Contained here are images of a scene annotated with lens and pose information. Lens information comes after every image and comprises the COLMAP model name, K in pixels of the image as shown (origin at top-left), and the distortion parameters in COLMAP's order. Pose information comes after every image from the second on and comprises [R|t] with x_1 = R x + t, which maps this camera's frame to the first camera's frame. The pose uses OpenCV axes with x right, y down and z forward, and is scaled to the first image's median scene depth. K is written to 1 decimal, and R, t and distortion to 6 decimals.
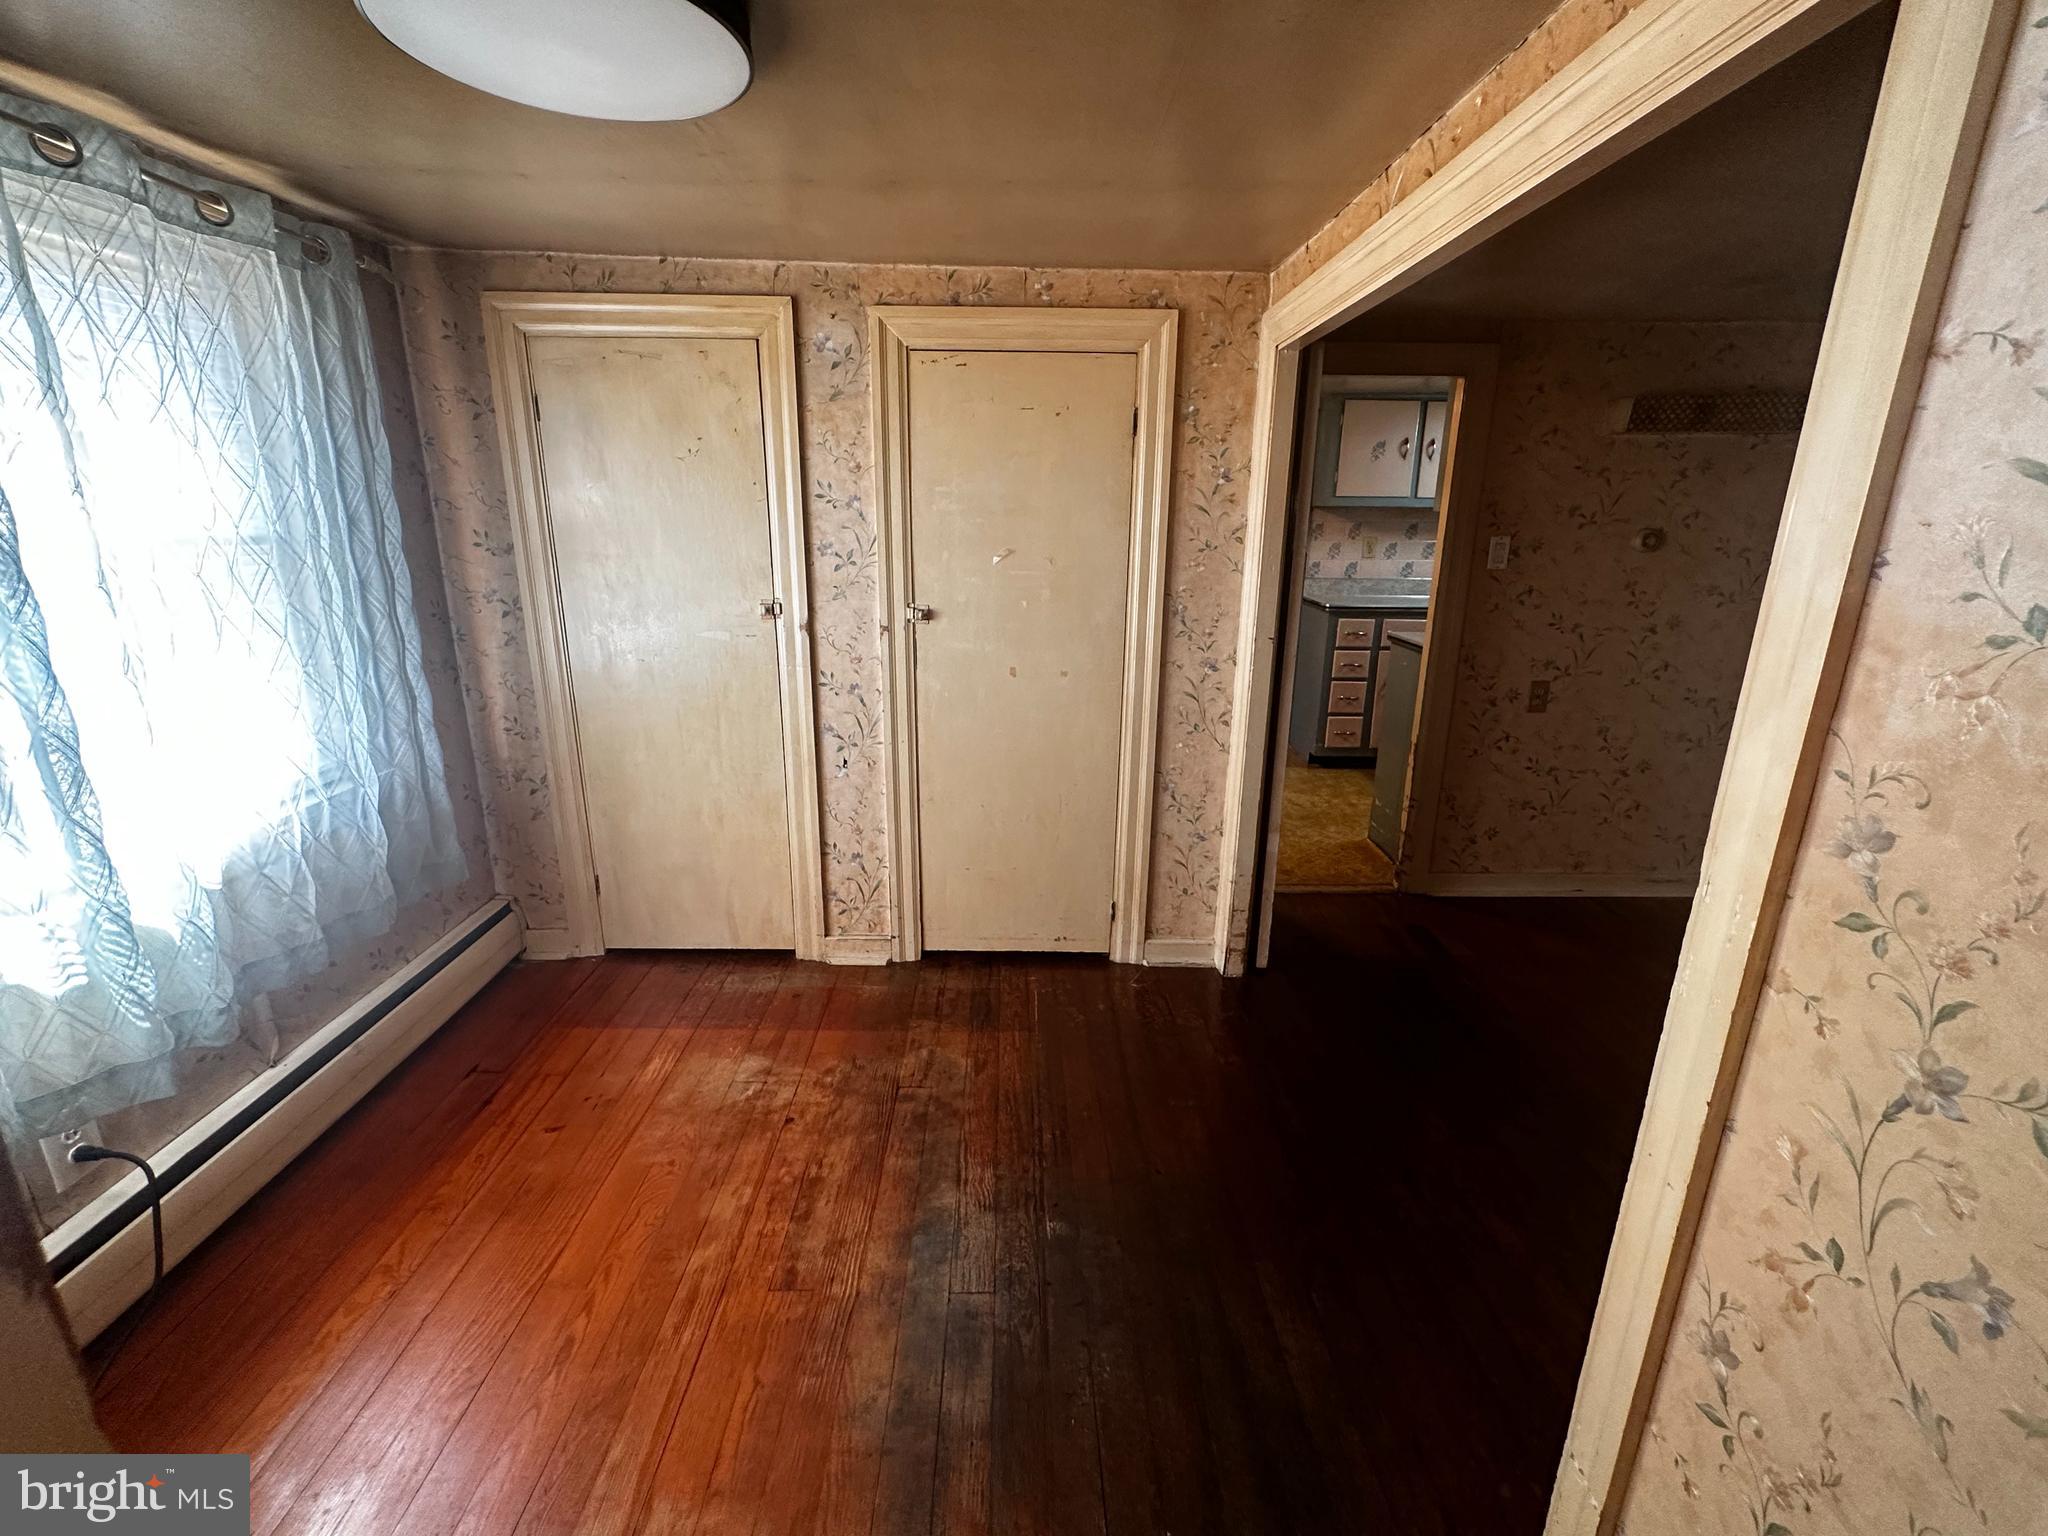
lens RADIAL K [[910.5, 0, 1024.0], [0, 910.5, 768.0], [0, 0, 1]] dist [0.000645, -0.000397]
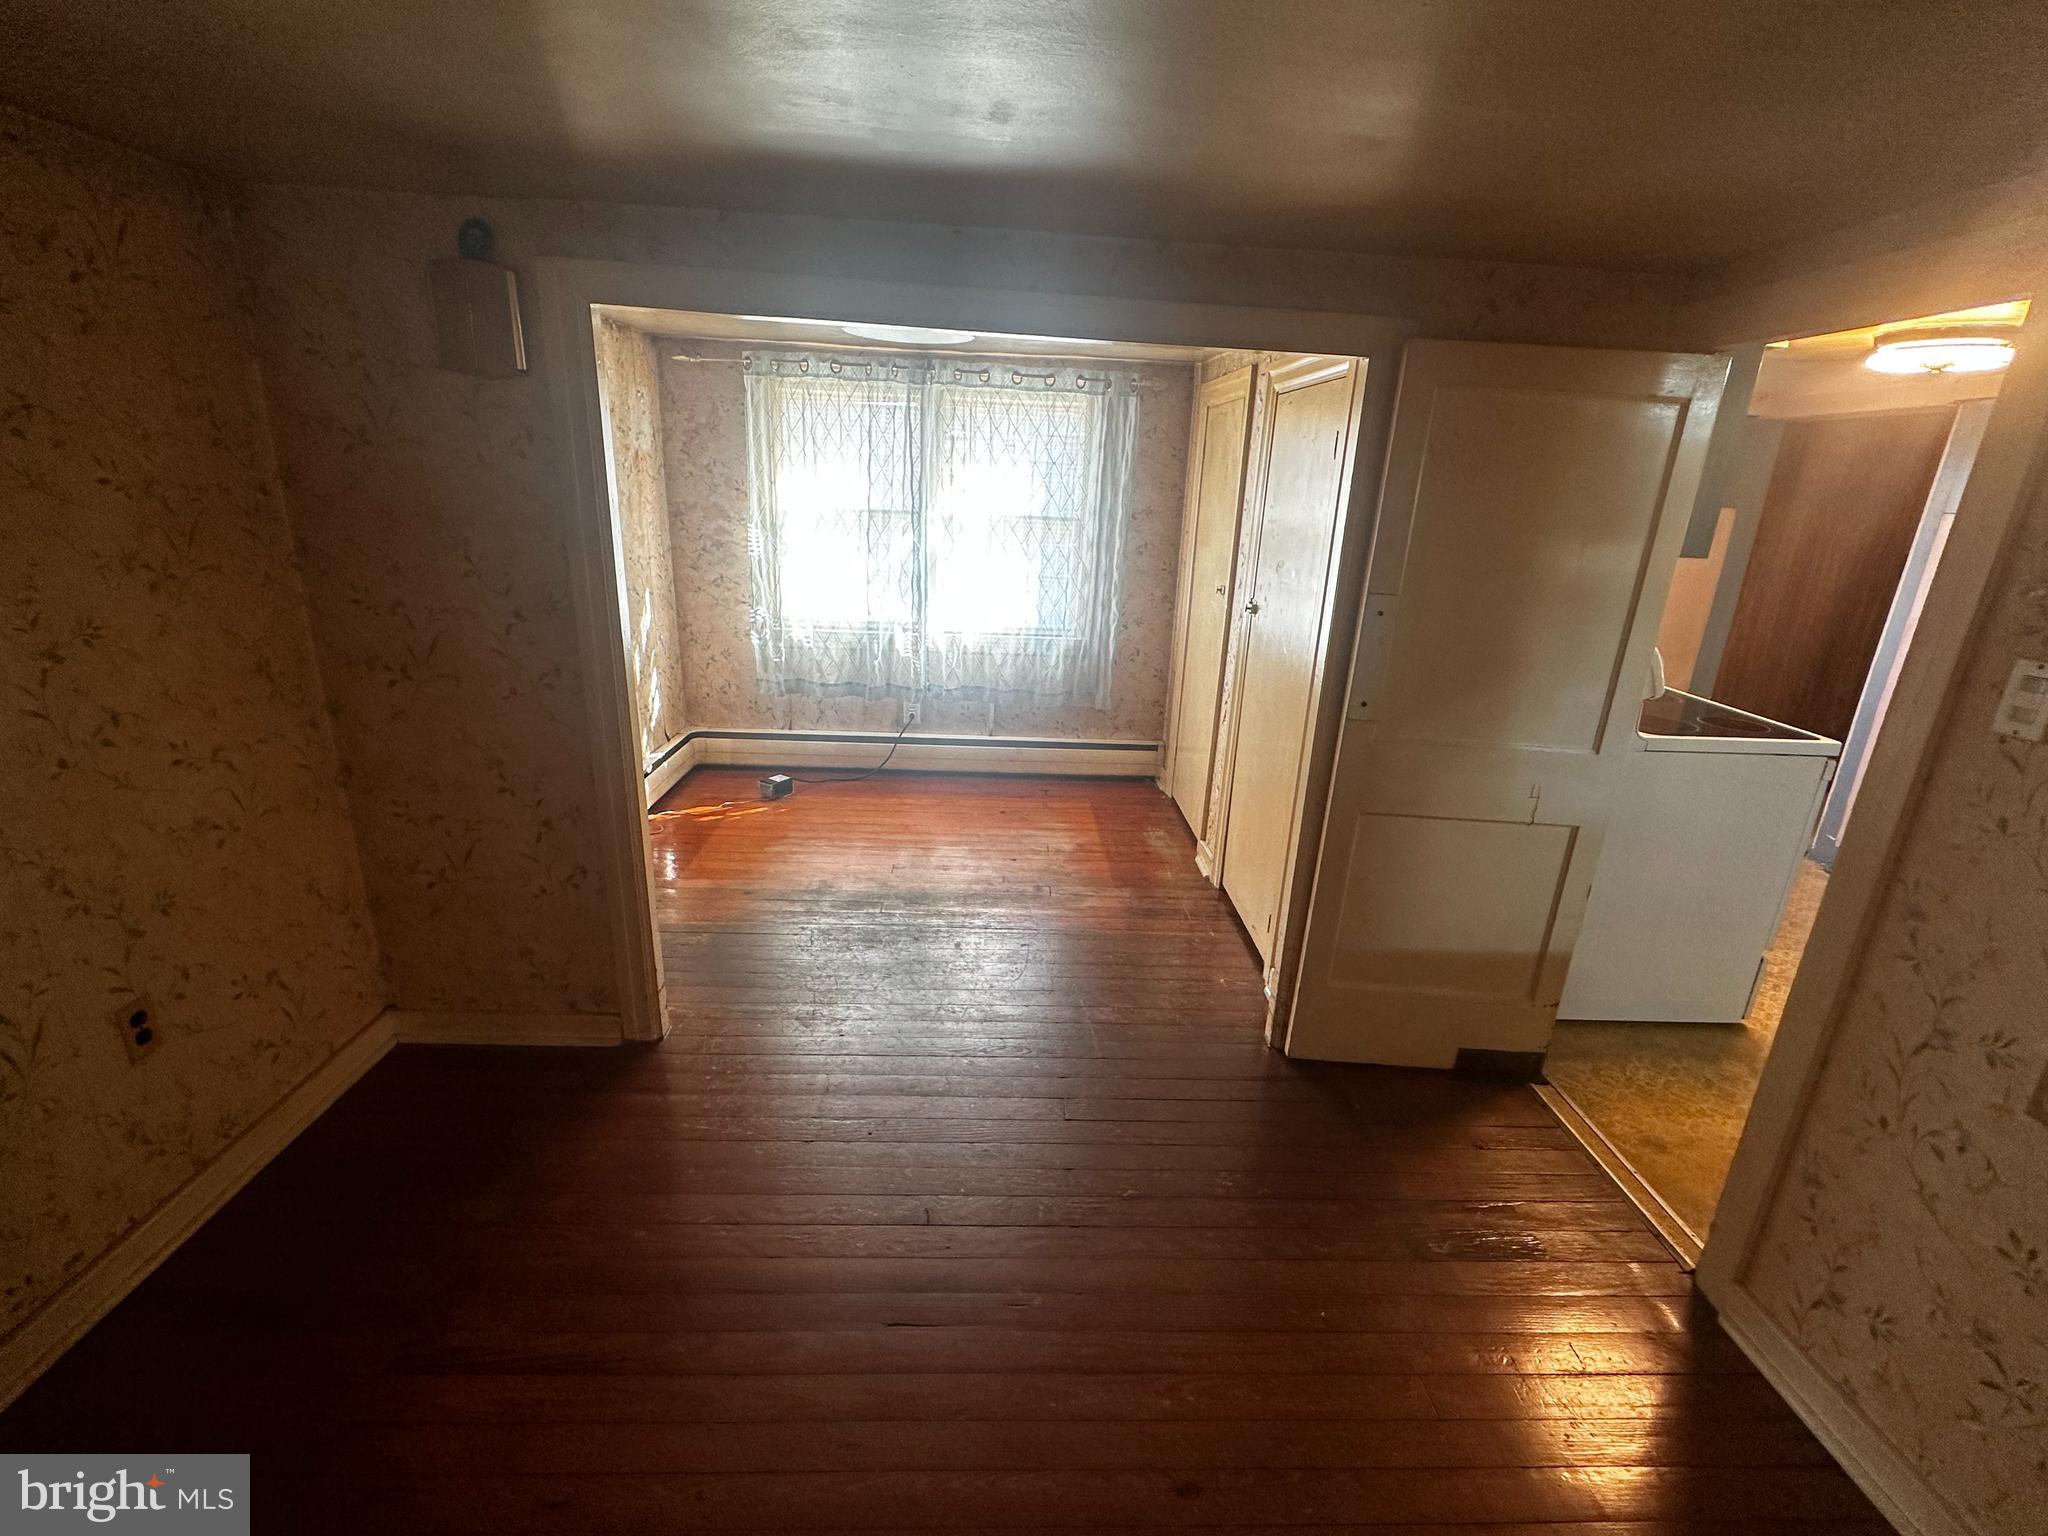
lens RADIAL K [[910.5, 0, 1024.0], [0, 910.5, 768.0], [0, 0, 1]] dist [0.000645, -0.000397]
pose [[0.018822, 0.299655, -0.953862, 1.175236], [-0.311314, 0.908362, 0.279218, -0.230887], [0.950121, 0.291695, 0.110384, 0.673467]]
